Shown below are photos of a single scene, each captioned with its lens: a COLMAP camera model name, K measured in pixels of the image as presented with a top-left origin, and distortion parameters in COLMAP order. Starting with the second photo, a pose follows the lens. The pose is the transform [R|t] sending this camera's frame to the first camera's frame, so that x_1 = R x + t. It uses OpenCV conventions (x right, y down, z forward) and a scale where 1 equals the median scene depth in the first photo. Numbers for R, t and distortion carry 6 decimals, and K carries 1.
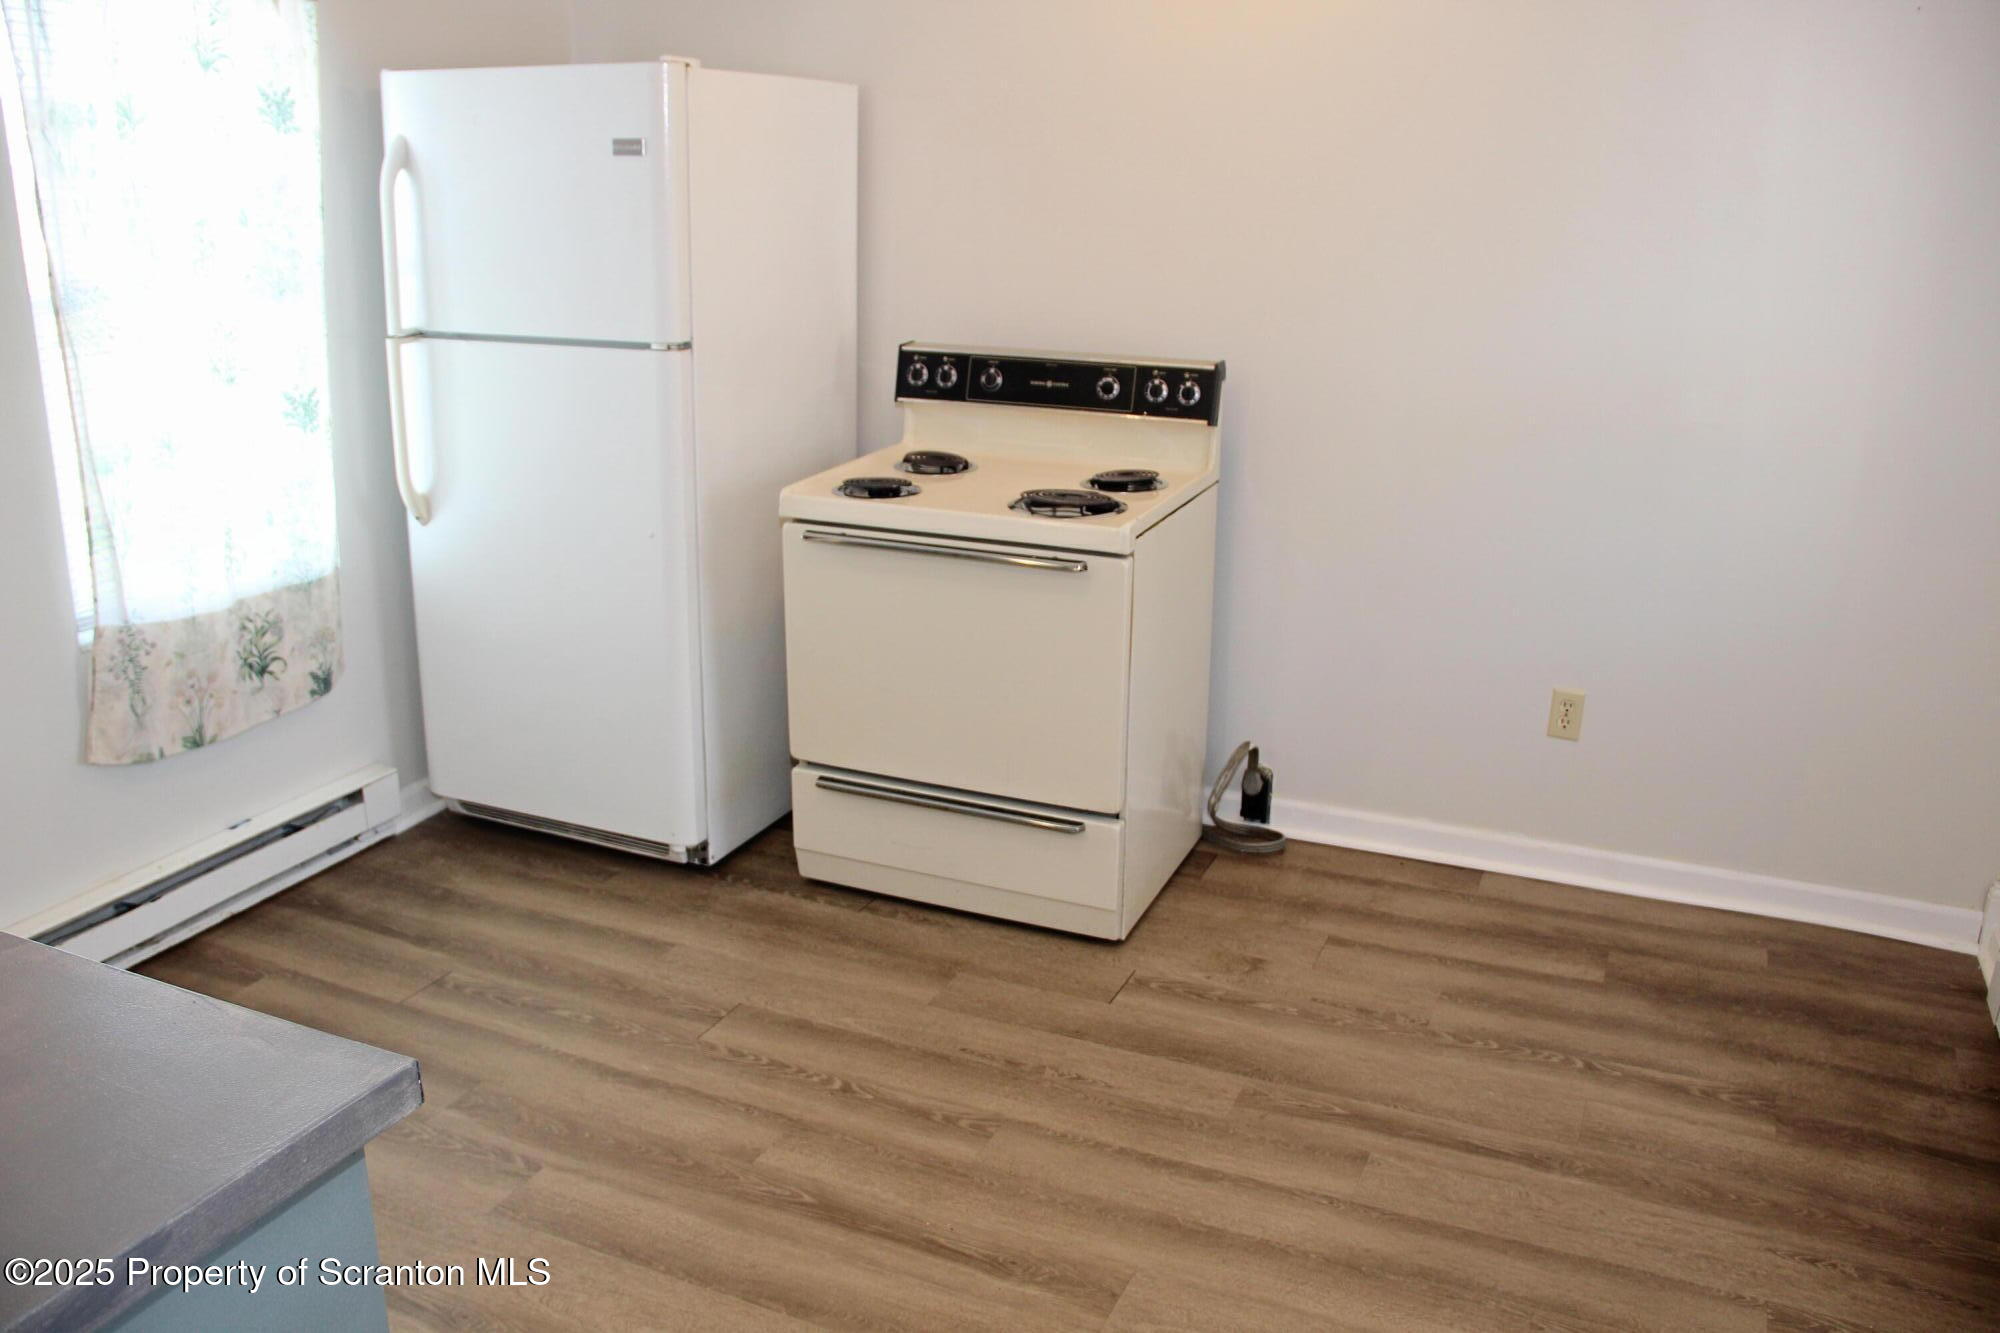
lens RADIAL K [[1653.3, 0, 993.2], [0, 1653.3, 660.4], [0, 0, 1]] dist [-0.176890, 0.127534]
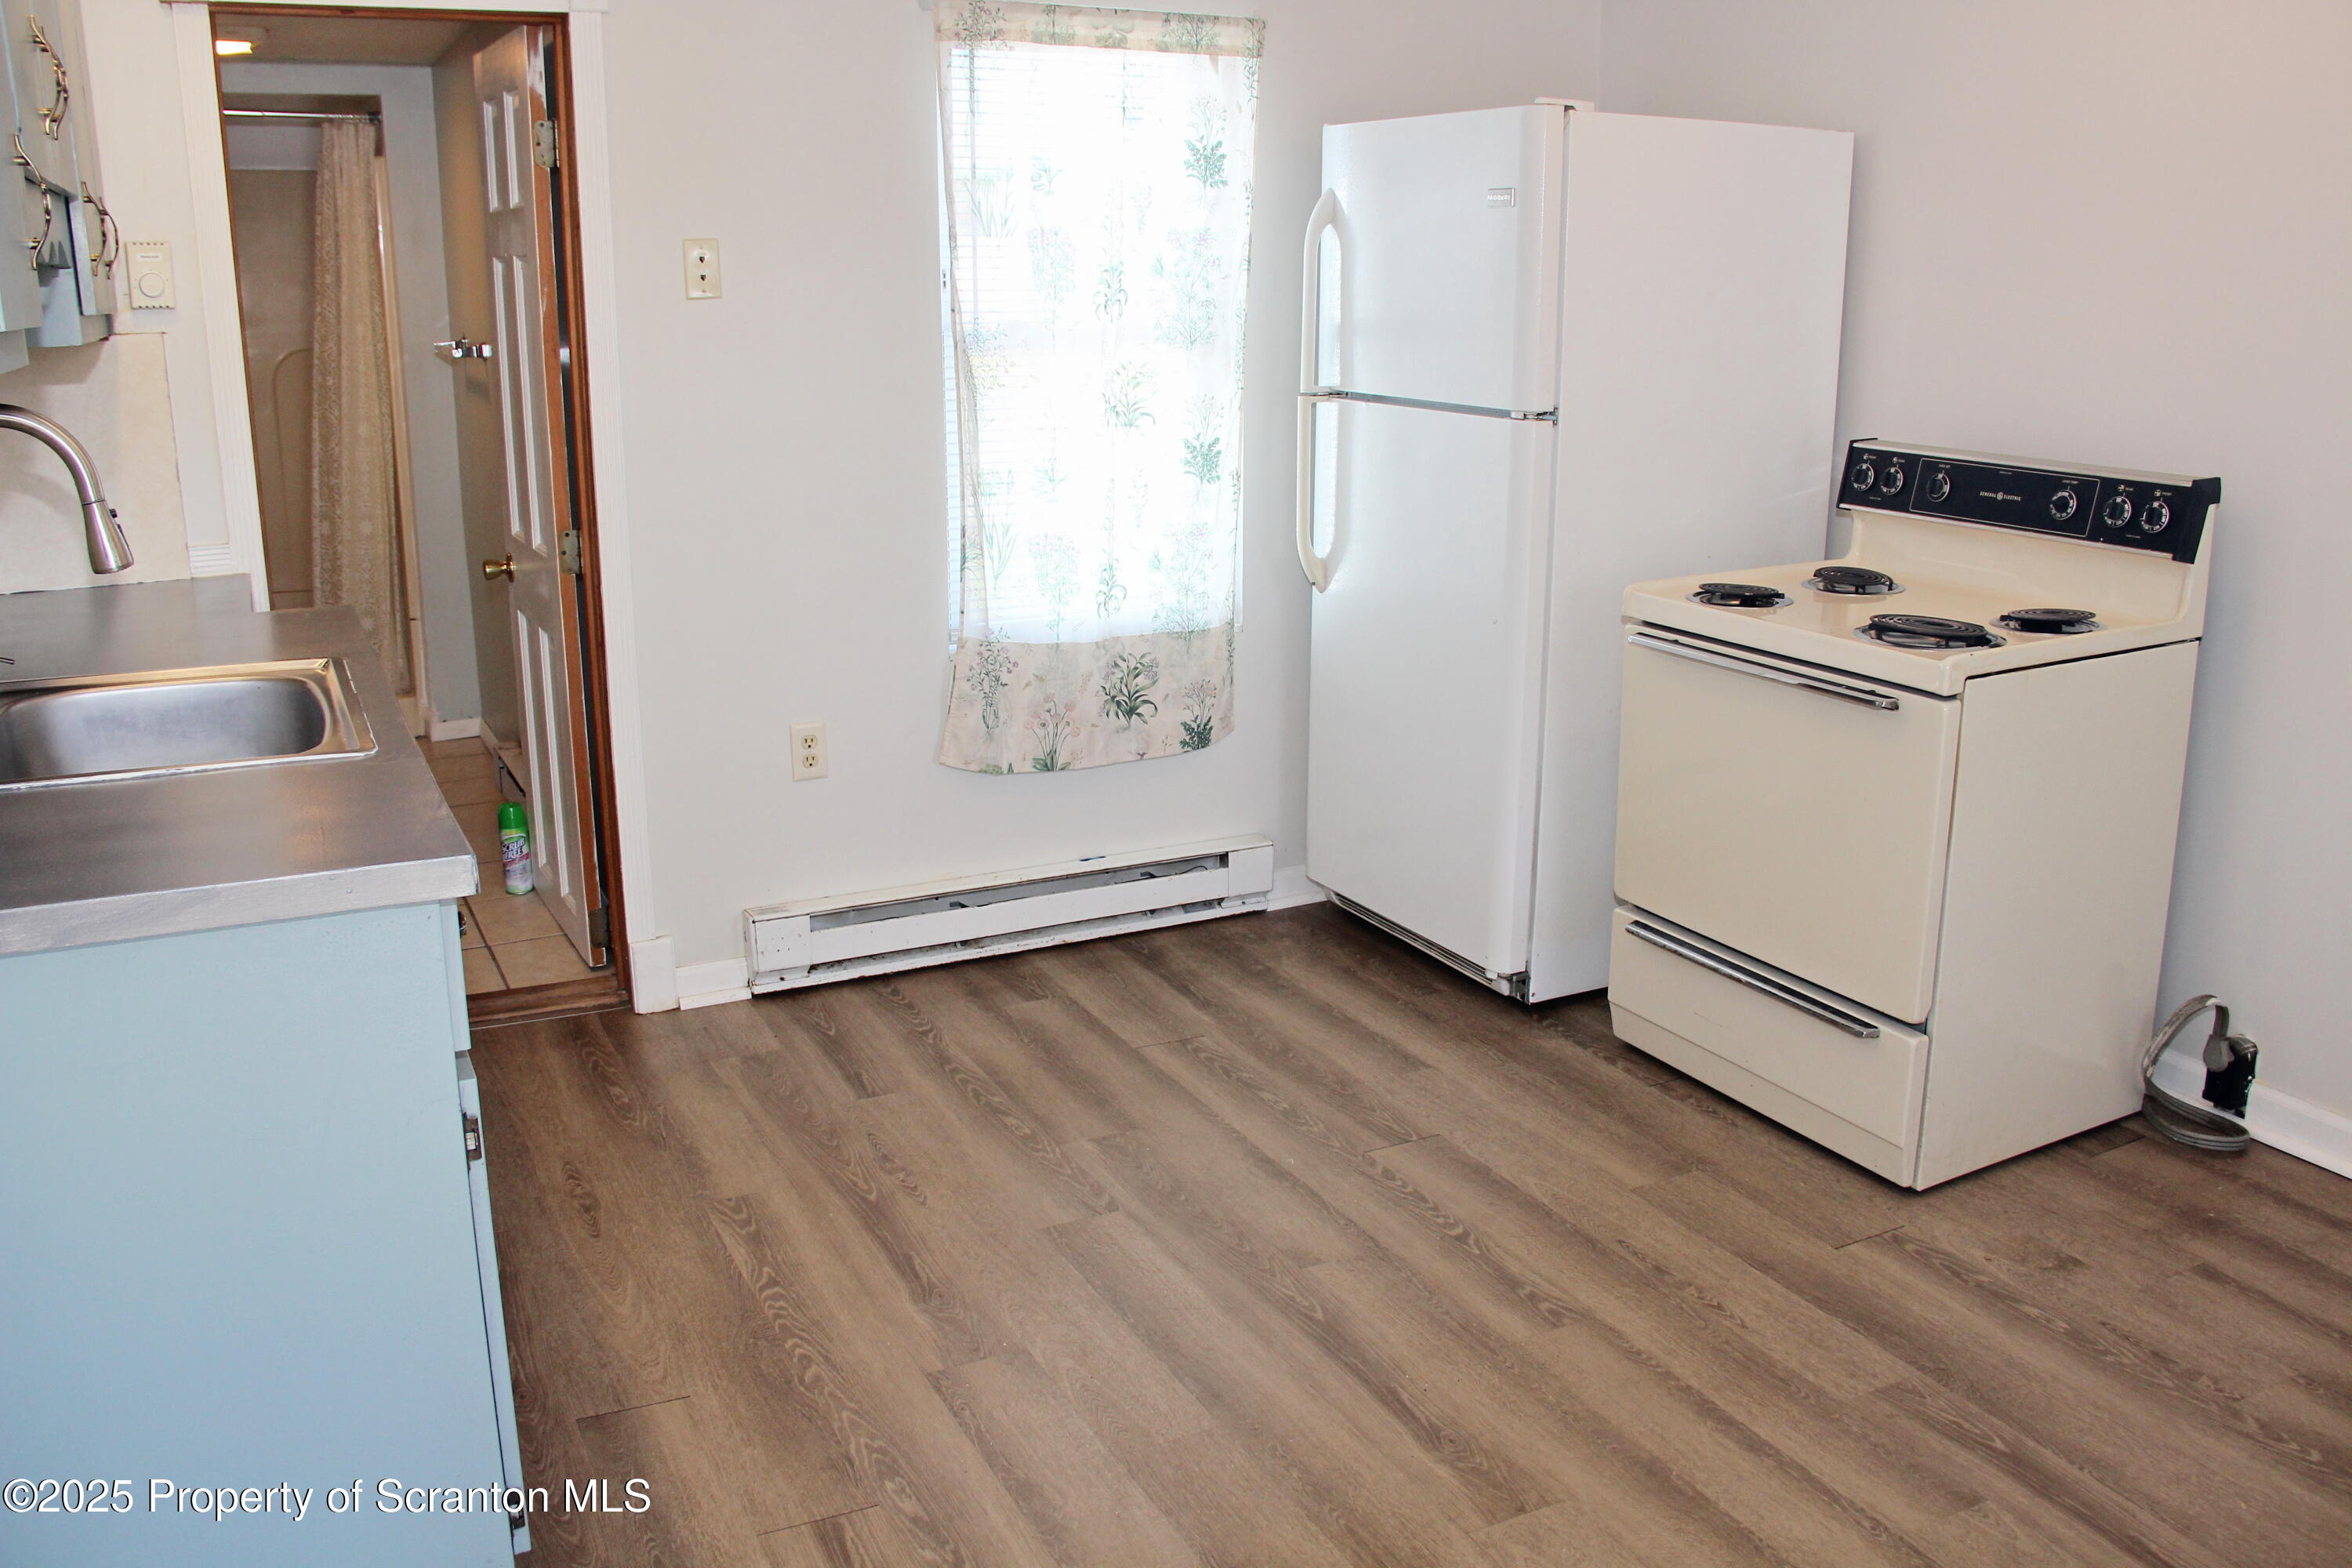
lens RADIAL K [[1944.3, 0, 1168.0], [0, 1944.3, 776.8], [0, 0, 1]] dist [-0.176890, 0.127534]
pose [[0.771043, 0.147592, -0.619443, 0.343973], [-0.174886, 0.984444, 0.016872, 0.023551], [0.612297, 0.095323, 0.784860, 0.055481]]
